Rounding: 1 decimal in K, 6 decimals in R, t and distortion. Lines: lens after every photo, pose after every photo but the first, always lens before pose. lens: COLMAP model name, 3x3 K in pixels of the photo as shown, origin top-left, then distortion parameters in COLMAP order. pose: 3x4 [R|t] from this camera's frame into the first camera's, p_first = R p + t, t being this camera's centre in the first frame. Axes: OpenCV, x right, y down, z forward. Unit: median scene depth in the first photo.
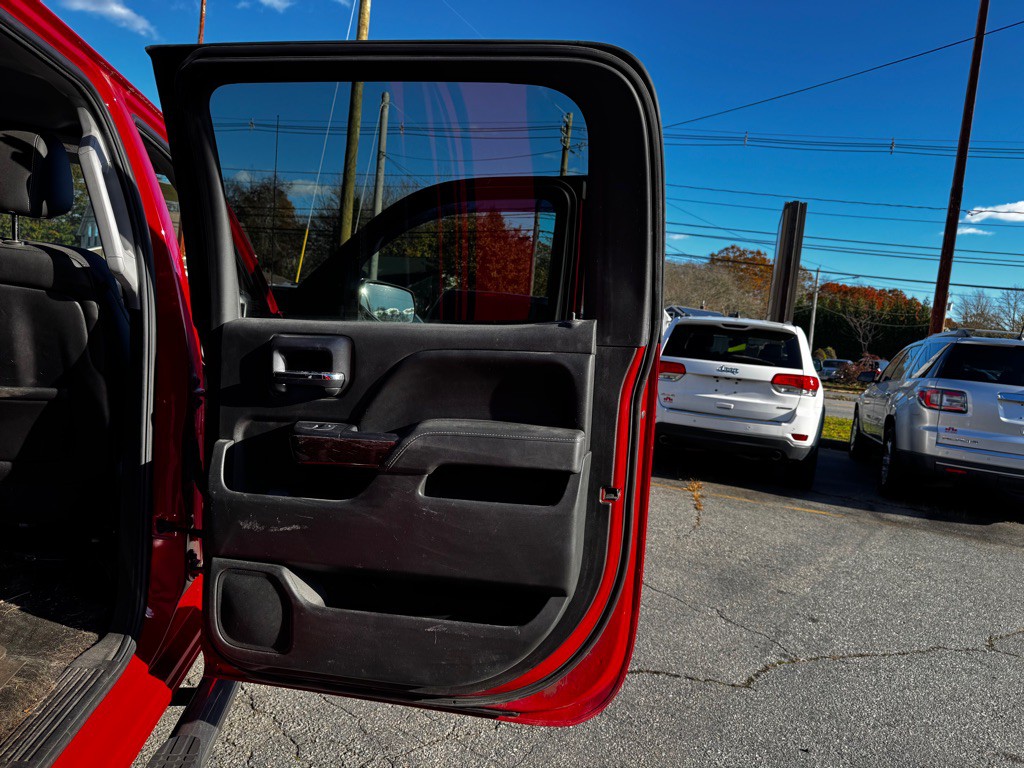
lens RADIAL K [[722.2, 0, 513.7], [0, 722.2, 383.0], [0, 0, 1]] dist [0.121375, -0.189318]
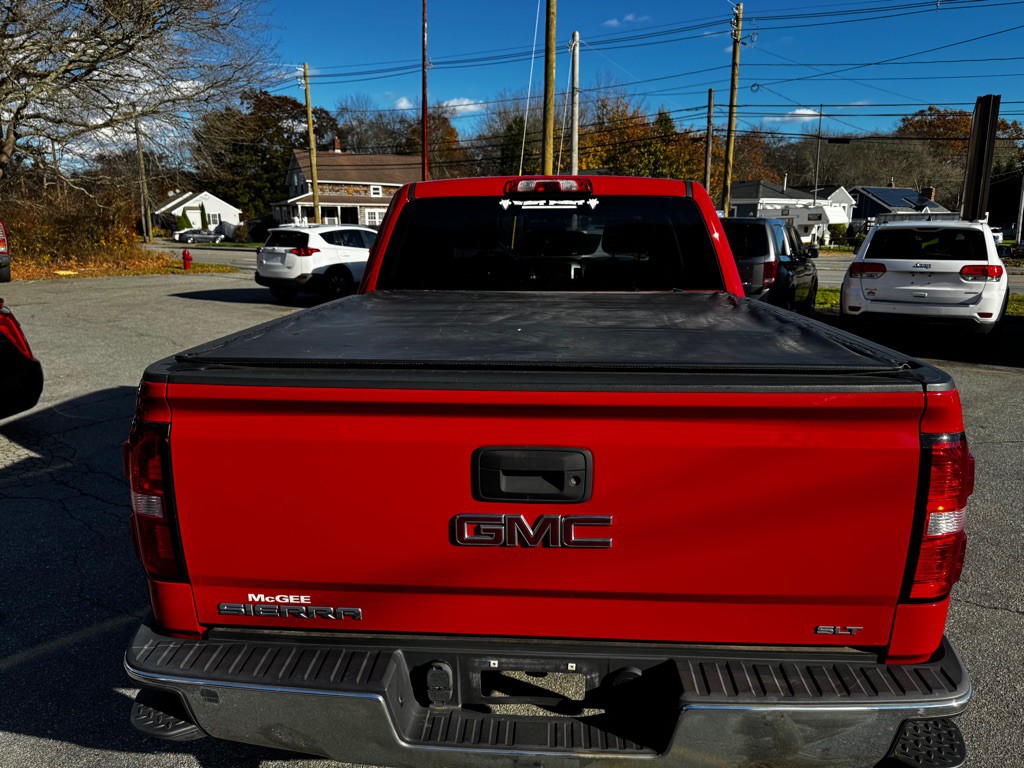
lens RADIAL K [[730.2, 0, 497.2], [0, 730.2, 380.3], [0, 0, 1]] dist [0.027839, -0.035399]
pose [[0.969450, -0.049641, -0.240215, -0.122819], [0.078850, 0.990398, 0.113552, -0.023831], [0.232272, -0.129024, 0.964055, -0.417389]]
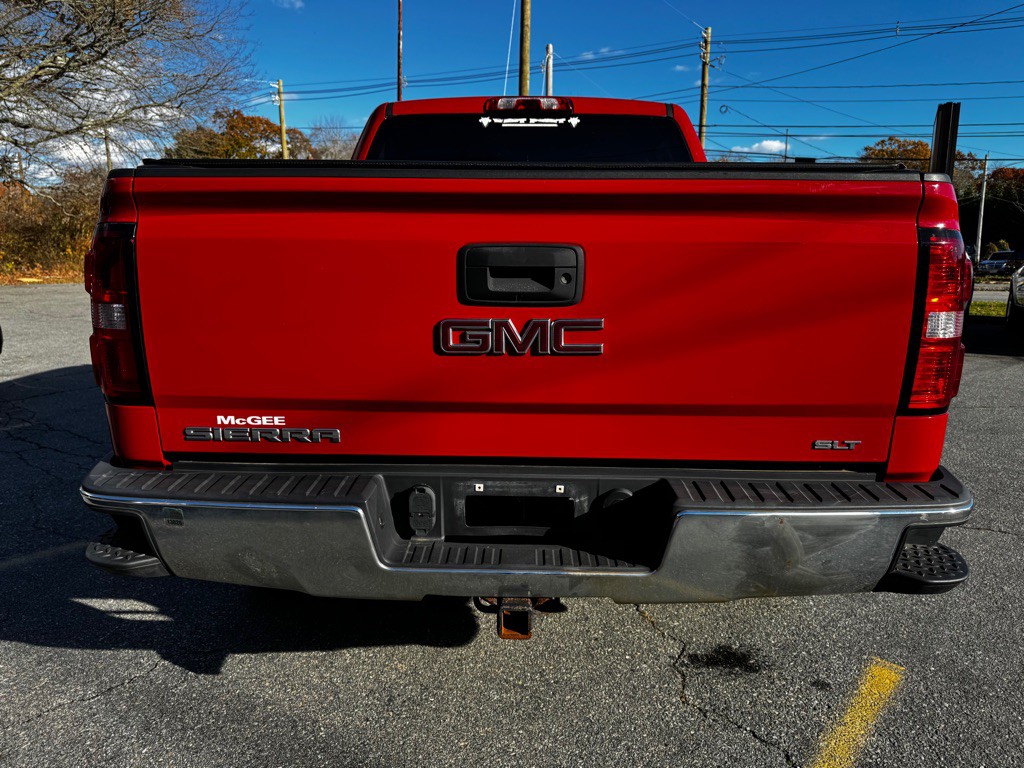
lens RADIAL K [[730.2, 0, 497.2], [0, 730.2, 380.3], [0, 0, 1]] dist [0.027839, -0.035399]
pose [[0.977995, -0.053414, -0.201675, -0.132921], [0.071464, 0.993959, 0.083302, 0.043436], [0.196007, -0.095881, 0.975904, -0.415846]]
